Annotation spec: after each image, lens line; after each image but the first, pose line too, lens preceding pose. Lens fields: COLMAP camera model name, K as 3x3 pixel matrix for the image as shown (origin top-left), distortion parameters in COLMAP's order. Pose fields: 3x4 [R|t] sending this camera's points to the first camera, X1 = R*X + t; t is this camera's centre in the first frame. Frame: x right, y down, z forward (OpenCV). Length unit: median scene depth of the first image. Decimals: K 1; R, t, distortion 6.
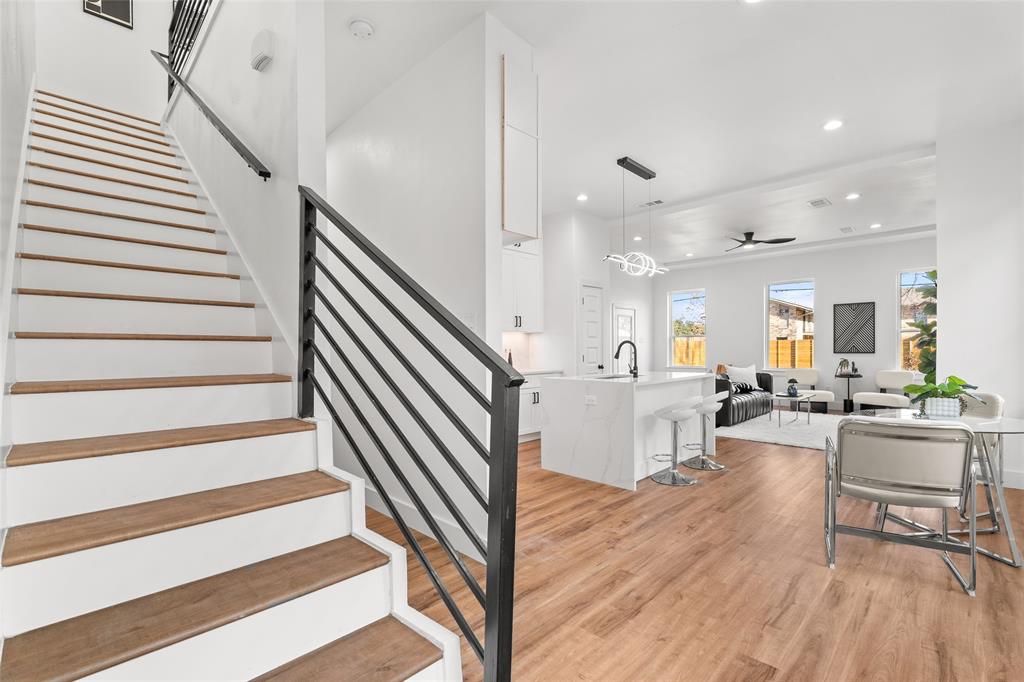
lens RADIAL K [[453.4, 0, 511.0], [0, 453.4, 352.9], [0, 0, 1]] dist [-0.002025, -0.001094]
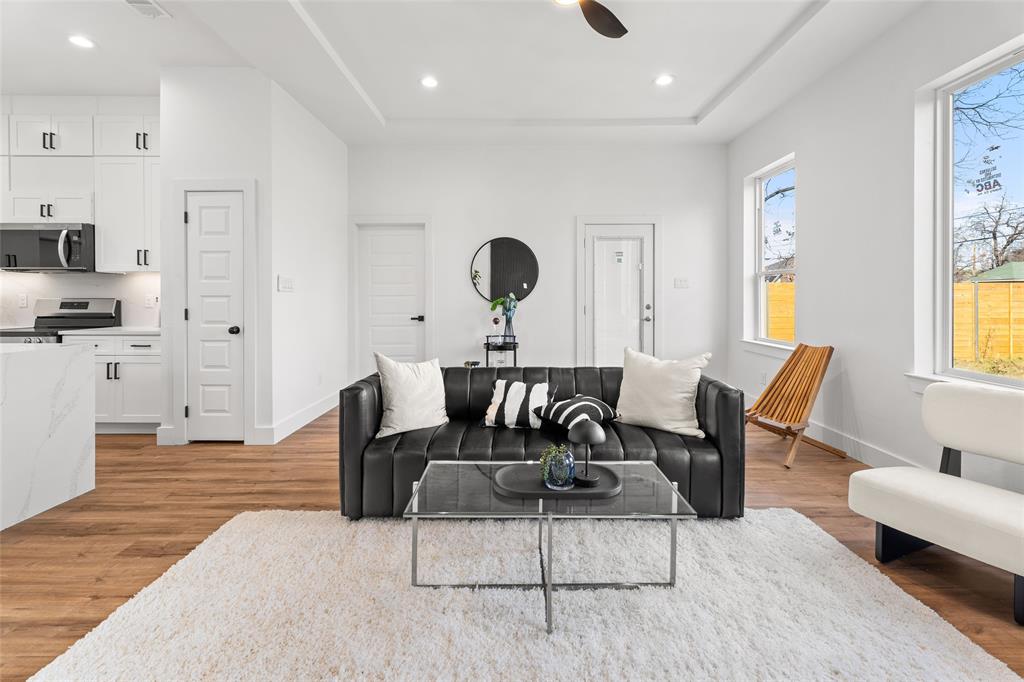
lens RADIAL K [[441.8, 0, 517.4], [0, 441.8, 302.8], [0, 0, 1]] dist [0.002294, 0.000197]
pose [[0.710279, 0.019045, -0.703662, 0.862832], [-0.014054, 0.999818, 0.012876, -0.016130], [0.703780, 0.000744, 0.710418, 0.889083]]
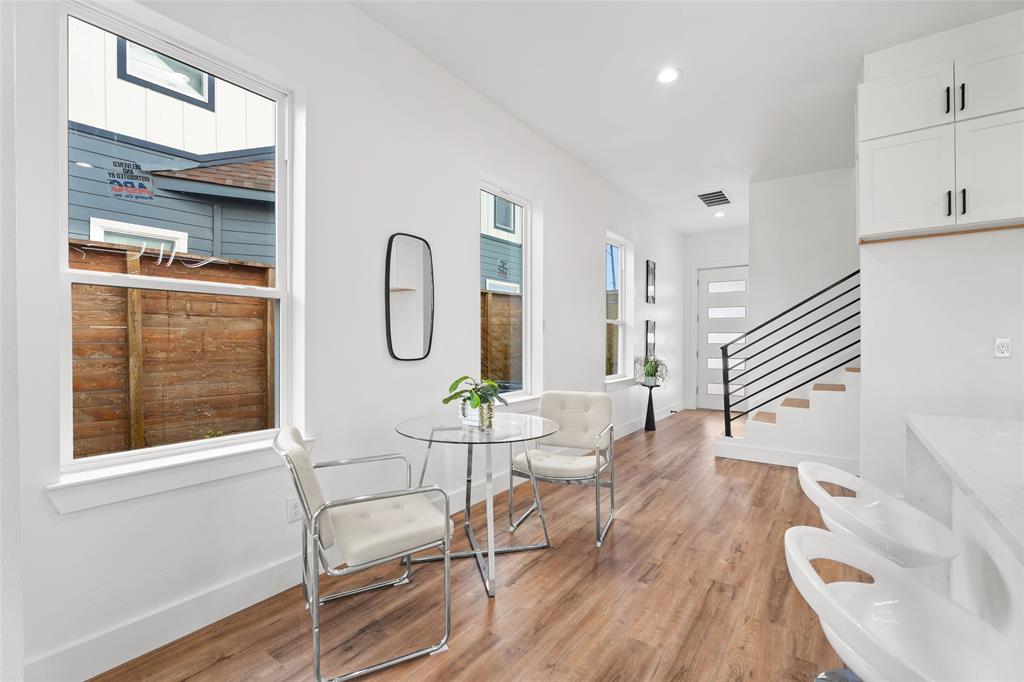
lens RADIAL K [[452.9, 0, 519.1], [0, 452.9, 346.4], [0, 0, 1]] dist [-0.001371, 0.000217]
pose [[-0.984798, 0.011554, -0.173319, 0.459068], [0.007744, 0.999714, 0.022645, -0.011411], [0.173531, 0.020959, -0.984605, 0.851516]]
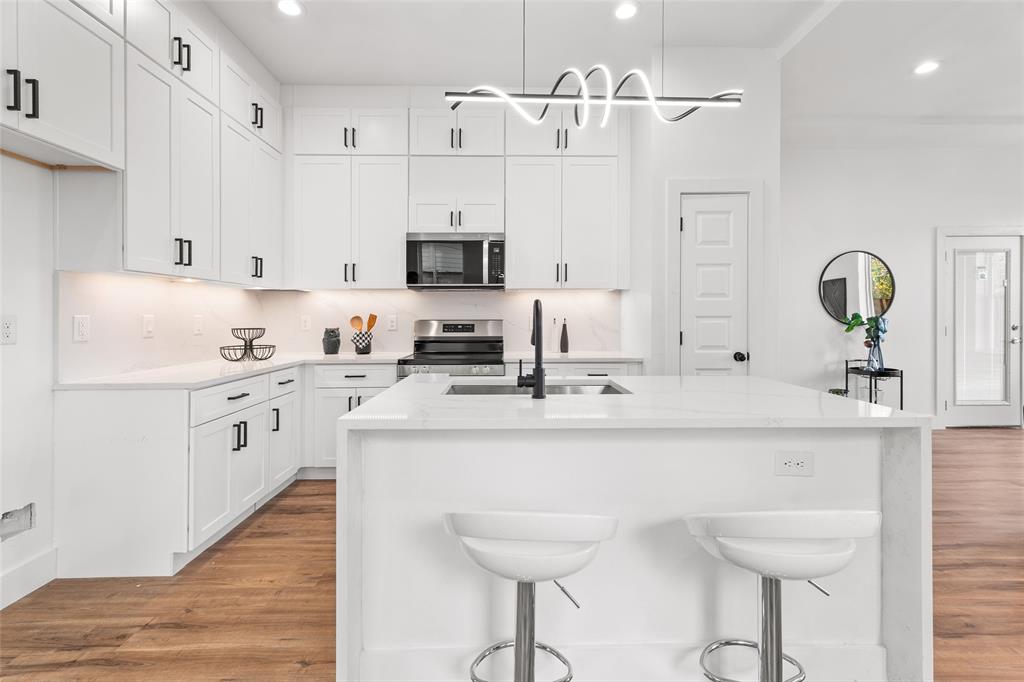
lens RADIAL K [[438.6, 0, 513.1], [0, 438.6, 320.9], [0, 0, 1]] dist [0.002666, 0.000224]
pose [[0.714050, 0.013033, -0.699973, 0.362647], [-0.011345, 0.999911, 0.007044, -0.008176], [0.700002, 0.002911, 0.714135, 0.522020]]
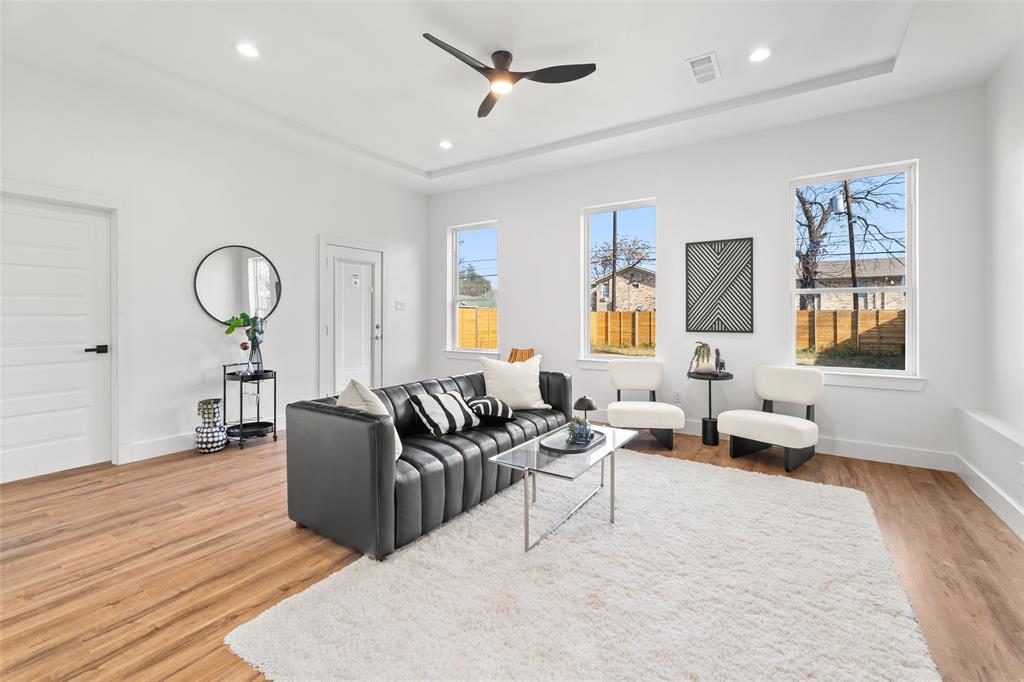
lens RADIAL K [[441.4, 0, 508.9], [0, 441.4, 313.3], [0, 0, 1]] dist [0.000514, 0.000034]
pose [[0.979709, 0.012727, 0.200019, 0.532326], [-0.008724, 0.999744, -0.020878, -0.011505], [-0.200234, 0.018710, 0.979569, 0.699423]]
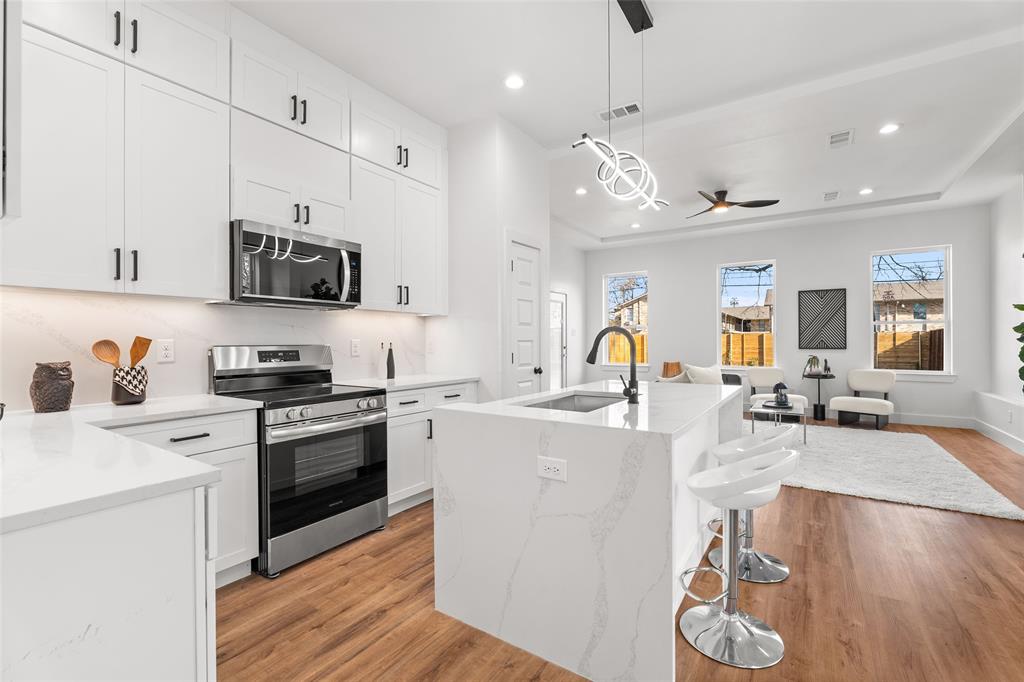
lens RADIAL K [[442.9, 0, 512.0], [0, 442.9, 341.0], [0, 0, 1]] dist [-0.011853, 0.000176]
pose [[0.980865, 0.005050, 0.194626, 0.040916], [-0.002856, 0.999929, -0.011552, -0.004148], [-0.194670, 0.010775, 0.980810, 0.405113]]
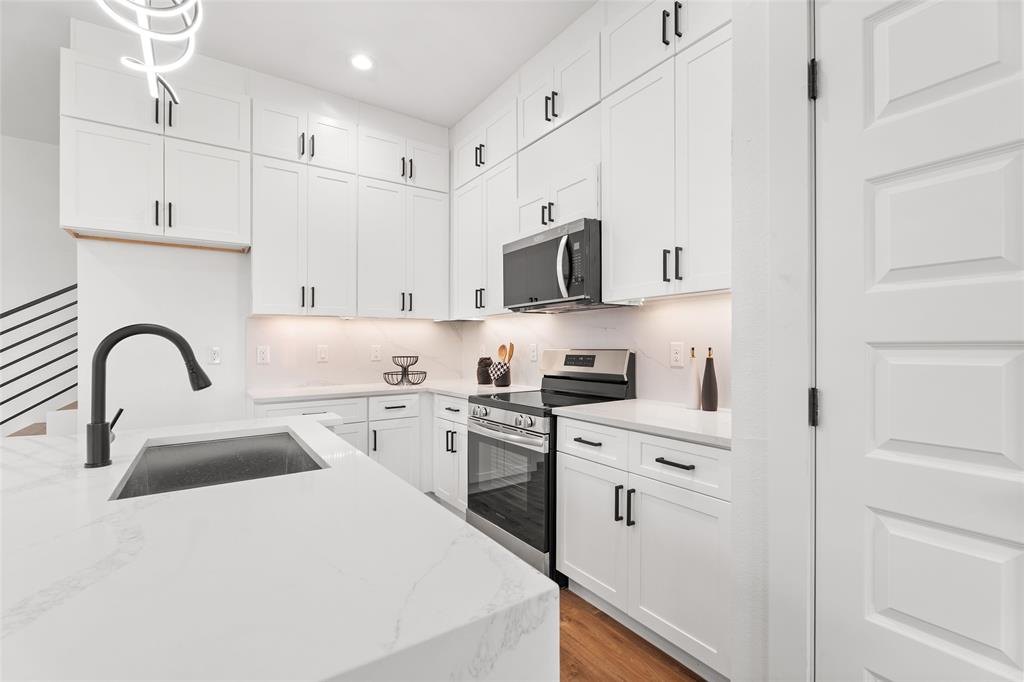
lens RADIAL K [[452.9, 0, 519.1], [0, 452.9, 346.4], [0, 0, 1]] dist [-0.001371, 0.000217]
pose [[-0.177378, 0.011269, -0.984078, 0.347061], [-0.002243, 0.999927, 0.011855, -0.012698], [0.984140, 0.004311, -0.177339, 0.914133]]
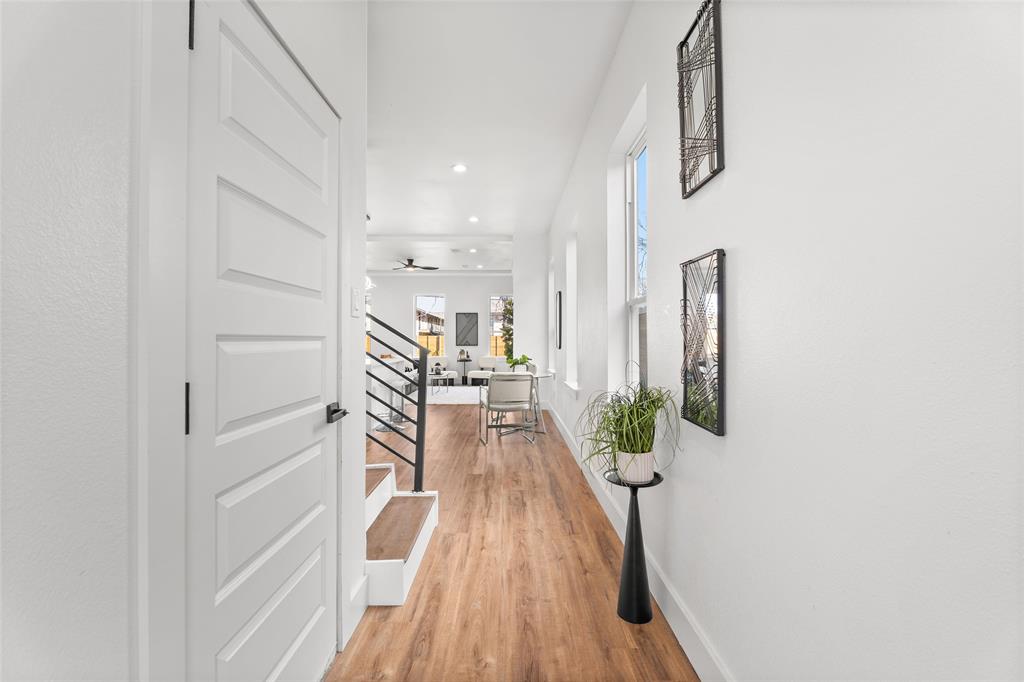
lens RADIAL K [[442.9, 0, 512.0], [0, 442.9, 341.0], [0, 0, 1]] dist [-0.011853, 0.000176]
pose [[0.702485, 0.004645, 0.711684, -0.264329], [0.005342, 0.999916, -0.011798, 0.004407], [-0.711679, 0.012090, 0.702401, -0.209717]]
